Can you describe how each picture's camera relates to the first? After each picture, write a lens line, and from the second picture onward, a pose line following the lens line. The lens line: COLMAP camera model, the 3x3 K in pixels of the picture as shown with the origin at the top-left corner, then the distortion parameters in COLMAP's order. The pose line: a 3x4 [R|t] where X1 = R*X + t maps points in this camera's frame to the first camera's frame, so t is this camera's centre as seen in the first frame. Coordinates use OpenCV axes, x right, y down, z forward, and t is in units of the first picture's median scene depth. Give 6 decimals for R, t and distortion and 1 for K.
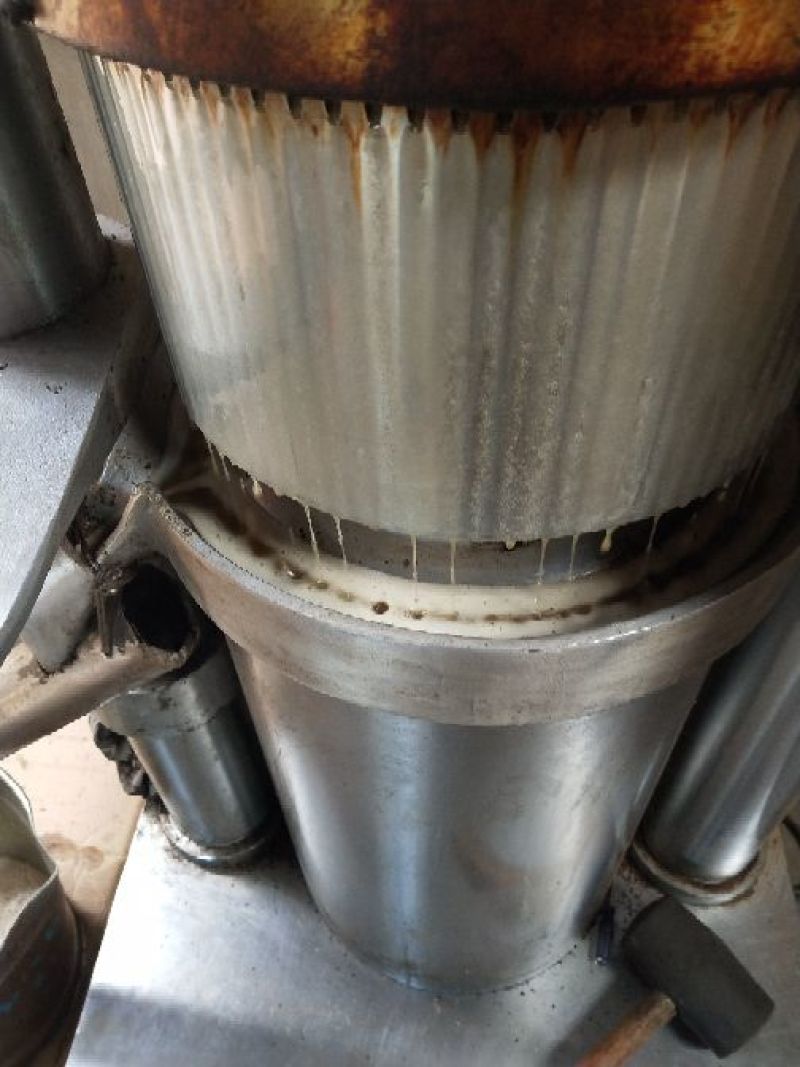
lens RADIAL K [[789.1, 0, 413.0], [0, 789.1, 531.6], [0, 0, 1]] dist [0.013048, 0.006856]
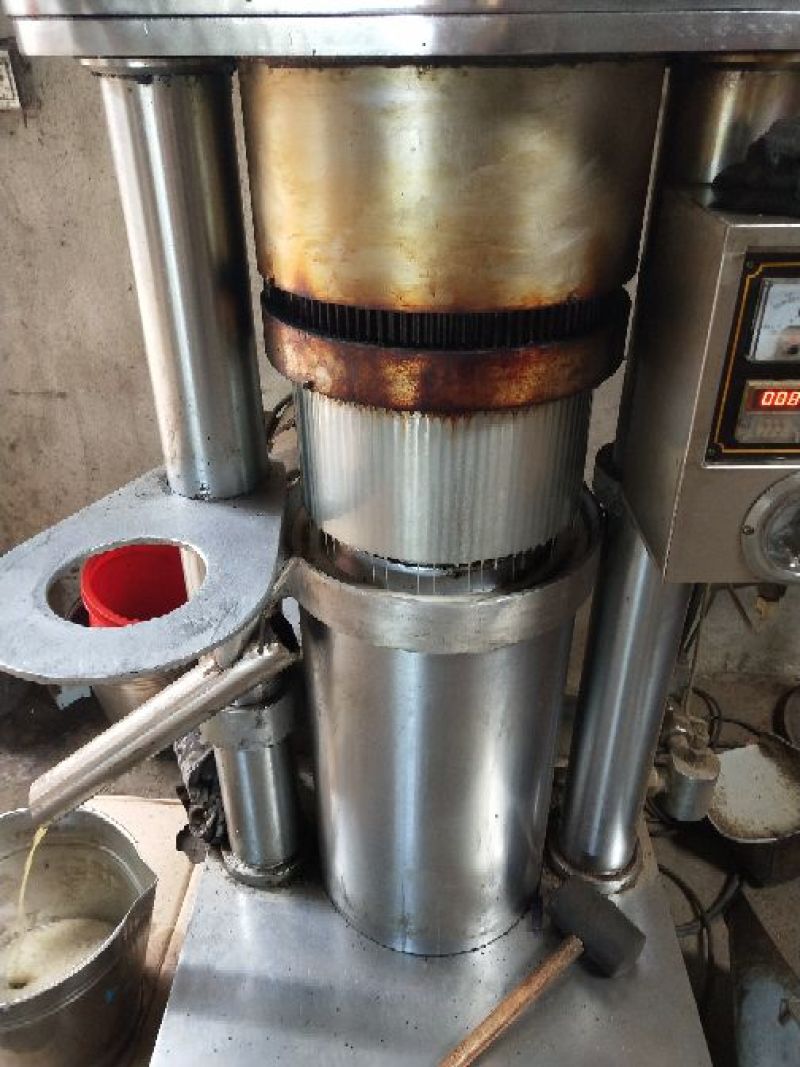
lens RADIAL K [[794.2, 0, 400.1], [0, 794.2, 572.2], [0, 0, 1]] dist [-0.001573, 0.001417]
pose [[0.998767, -0.013591, 0.047754, -0.126581], [0.025067, 0.968256, -0.248700, 0.468582], [-0.042858, 0.249591, 0.967403, -1.012391]]
